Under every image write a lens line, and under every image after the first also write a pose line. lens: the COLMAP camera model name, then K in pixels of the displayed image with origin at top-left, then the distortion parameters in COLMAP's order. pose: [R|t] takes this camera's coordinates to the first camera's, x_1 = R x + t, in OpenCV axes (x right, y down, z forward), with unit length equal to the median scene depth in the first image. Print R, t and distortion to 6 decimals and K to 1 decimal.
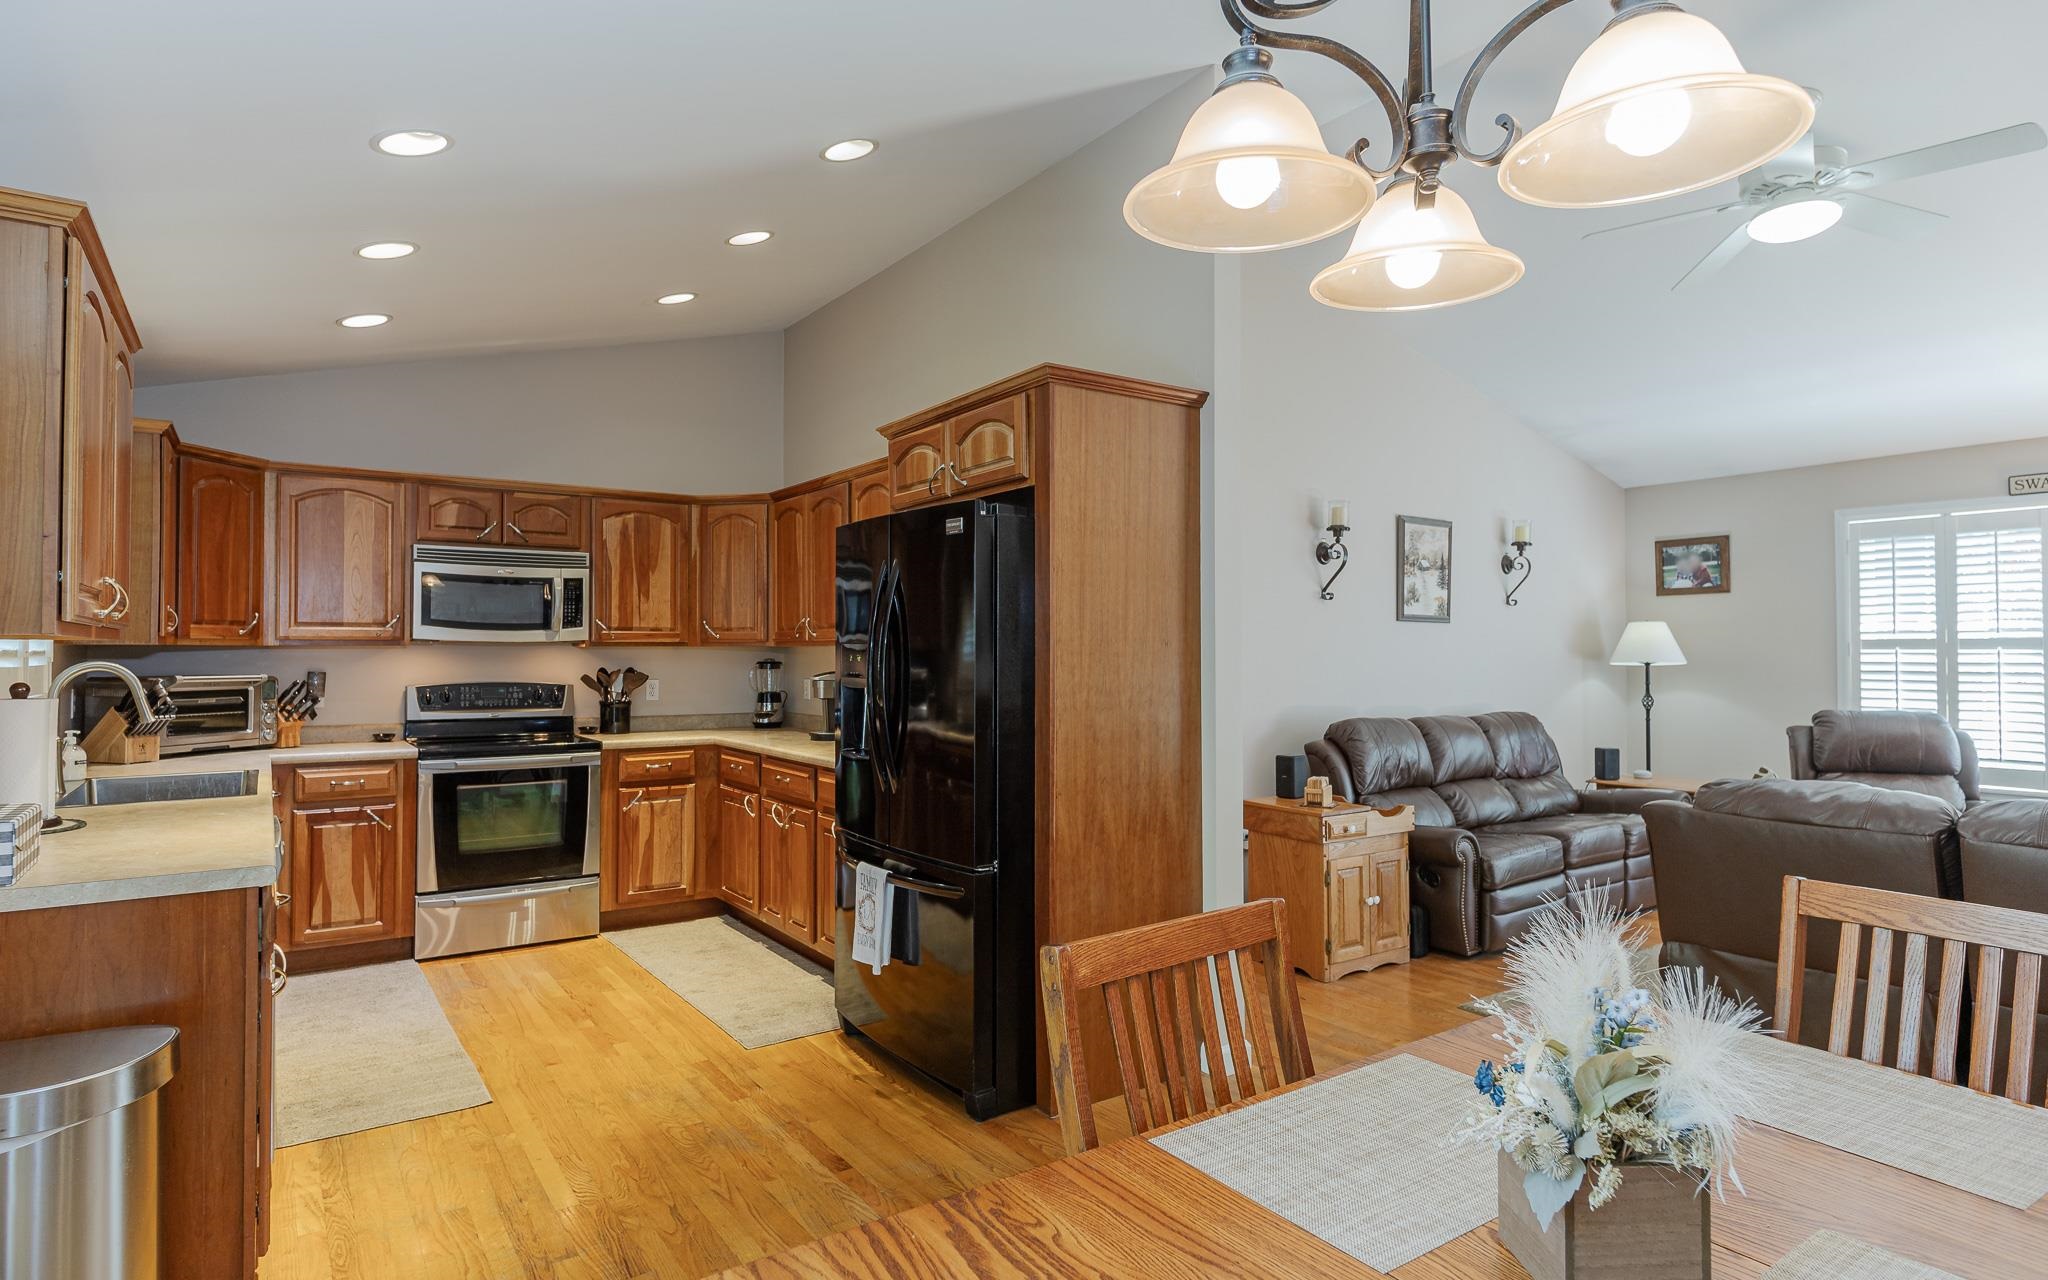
lens RADIAL K [[1083.8, 0, 1018.1], [0, 1083.8, 610.3], [0, 0, 1]] dist [-0.001009, -0.000370]
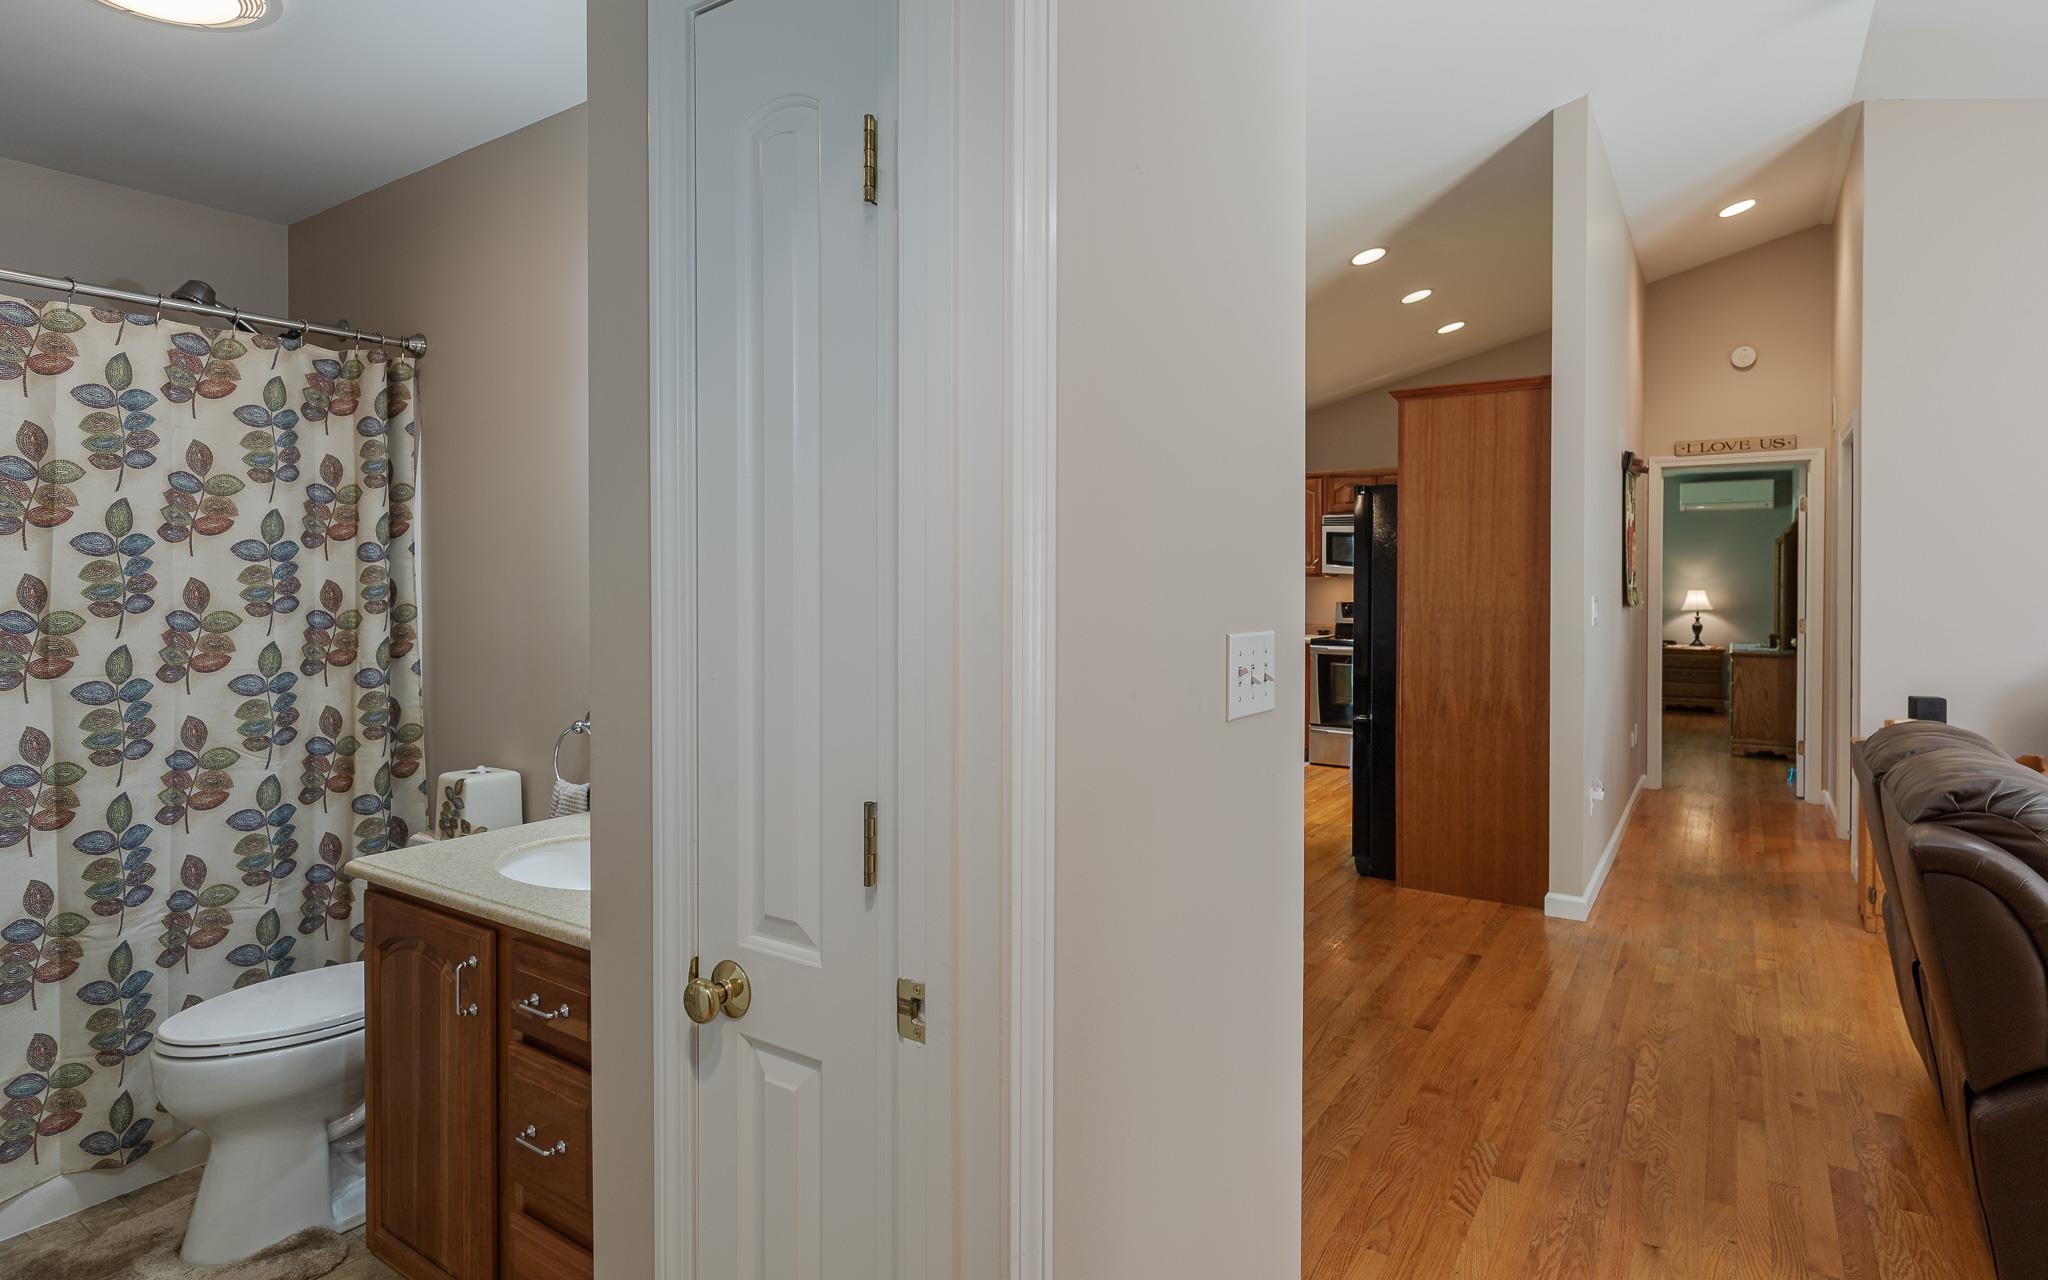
lens RADIAL K [[1045.9, 0, 1023.3], [0, 1045.9, 592.6], [0, 0, 1]] dist [0.003551, 0.000210]
pose [[0.361927, 0.014192, -0.932098, 0.654280], [0.030437, 0.999171, 0.027031, -0.000310], [0.931709, -0.038153, 0.361195, -0.005177]]
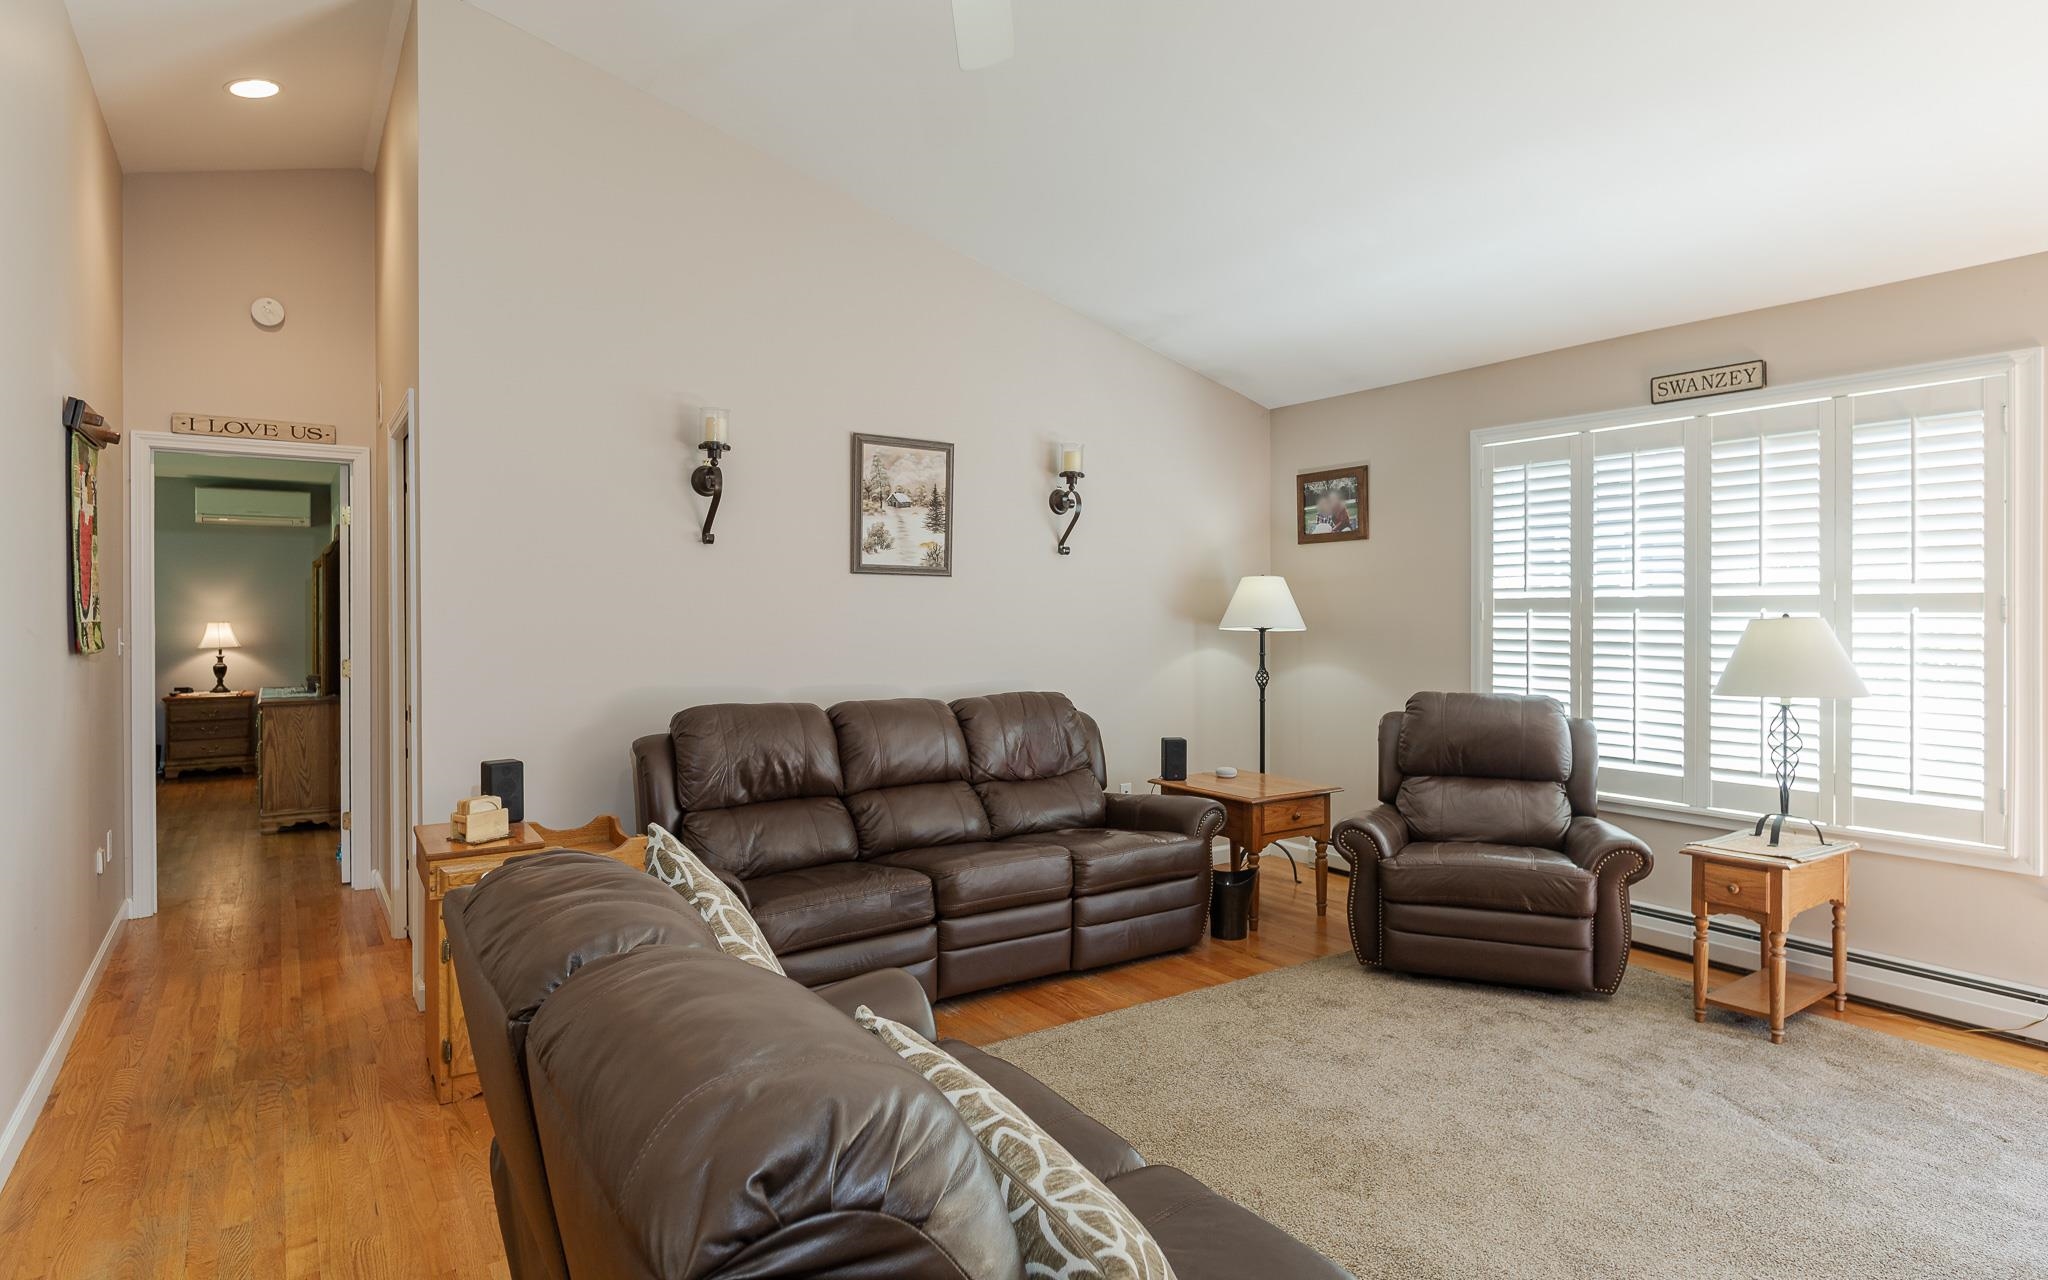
lens RADIAL K [[1083.8, 0, 1018.1], [0, 1083.8, 610.3], [0, 0, 1]] dist [-0.001009, -0.000370]
pose [[0.999998, 0.000803, -0.001839, 0.485229], [-0.000737, 0.999355, 0.035893, 0.008479], [0.001867, -0.035892, 0.999354, 0.256016]]
